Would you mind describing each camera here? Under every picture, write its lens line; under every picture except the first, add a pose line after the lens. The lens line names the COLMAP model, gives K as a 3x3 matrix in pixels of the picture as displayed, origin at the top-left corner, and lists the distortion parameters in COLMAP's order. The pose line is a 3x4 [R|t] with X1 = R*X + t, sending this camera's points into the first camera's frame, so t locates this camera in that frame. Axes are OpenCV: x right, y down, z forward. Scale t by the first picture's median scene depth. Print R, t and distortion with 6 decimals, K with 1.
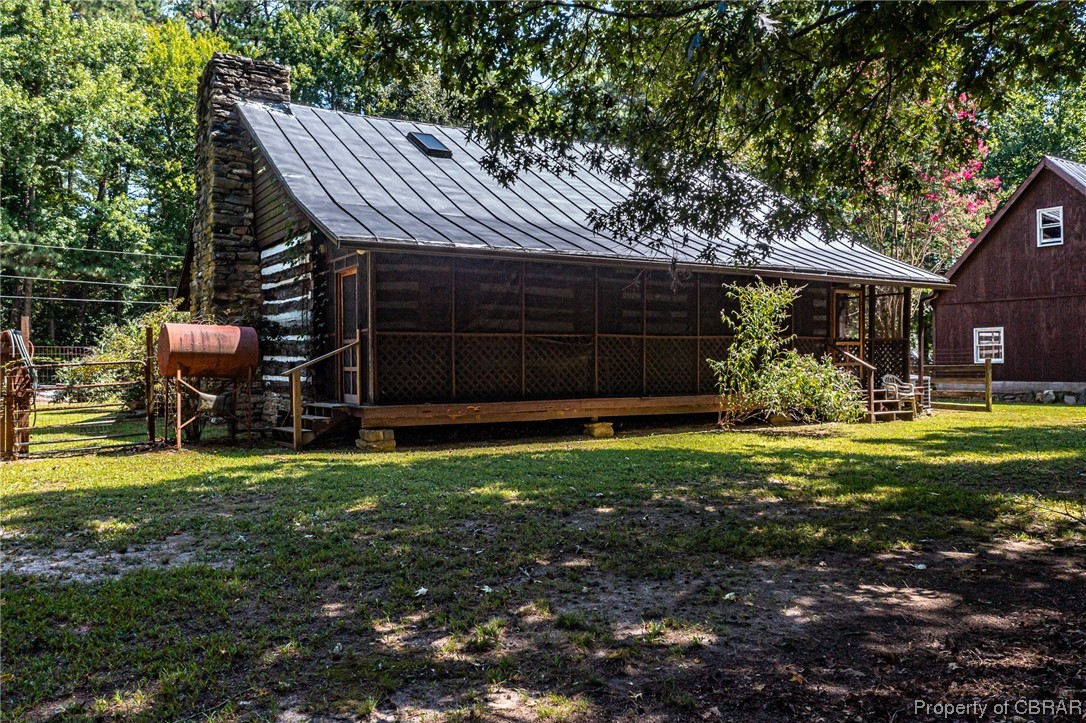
lens RADIAL K [[867.5, 0, 537.7], [0, 867.5, 358.7], [0, 0, 1]] dist [-0.012855, 0.000355]
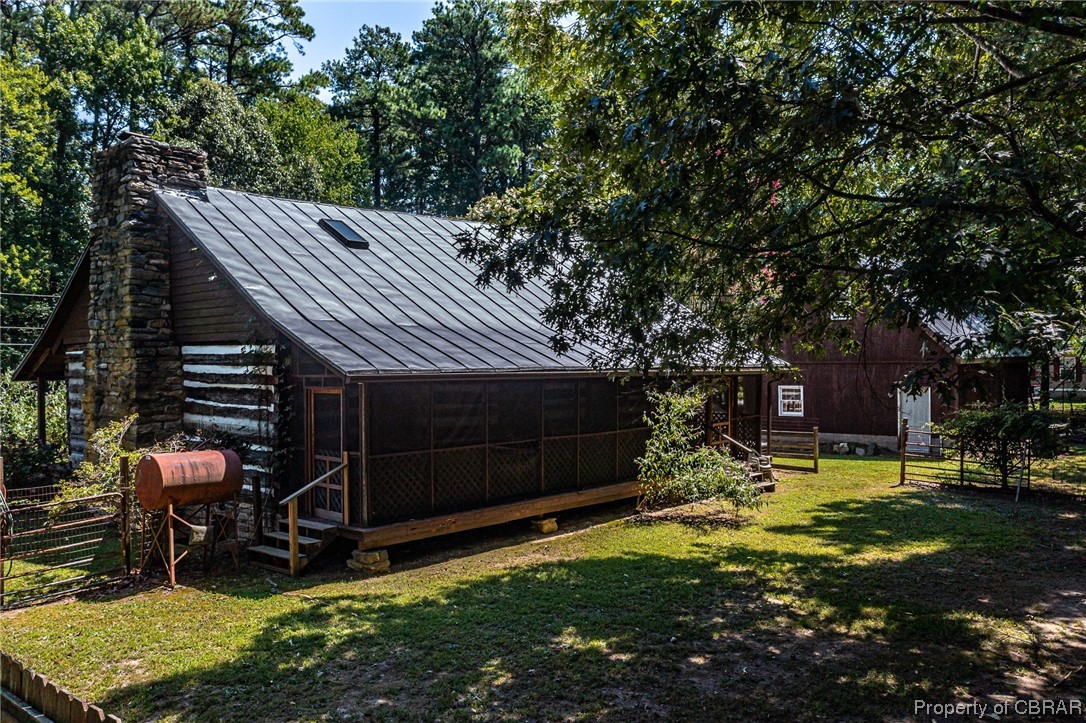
lens RADIAL K [[867.5, 0, 537.7], [0, 867.5, 358.7], [0, 0, 1]] dist [-0.012855, 0.000355]
pose [[0.956982, 0.001029, 0.290144, -0.236741], [-0.001250, 0.999999, 0.000576, -0.119192], [-0.290143, -0.000914, 0.956983, -0.041515]]
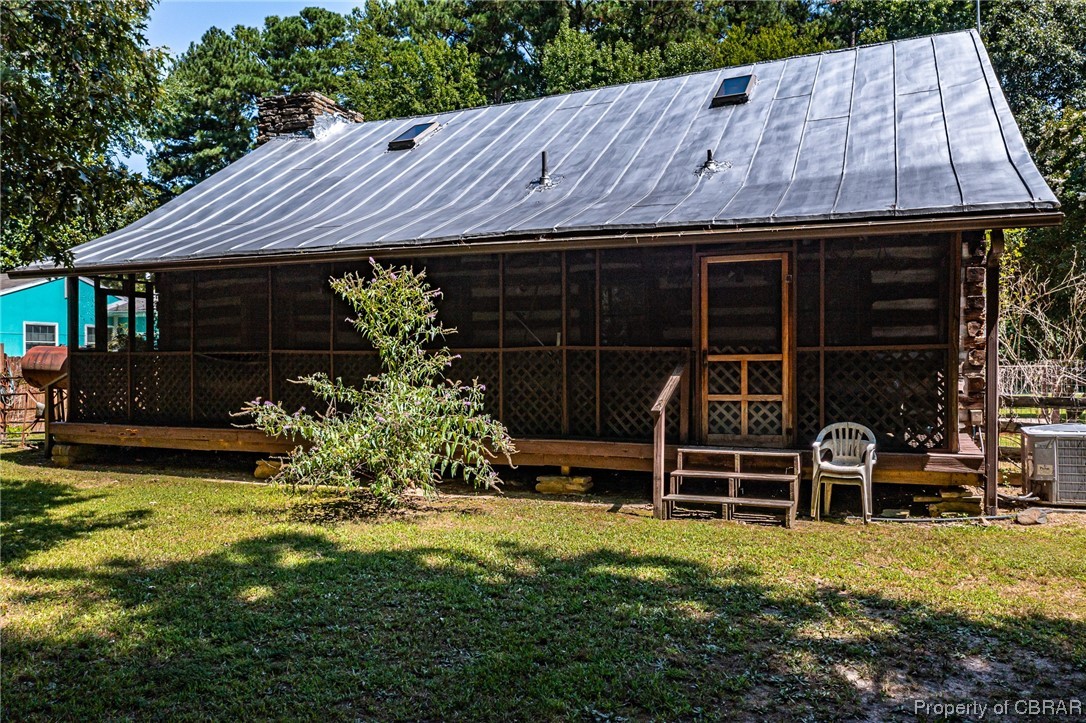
lens RADIAL K [[867.5, 0, 537.7], [0, 867.5, 358.7], [0, 0, 1]] dist [-0.012855, 0.000355]
pose [[0.580647, -0.005284, -0.814138, 0.775220], [-0.016626, 0.999693, -0.018346, -0.009264], [0.813985, 0.024189, 0.580382, 0.701755]]
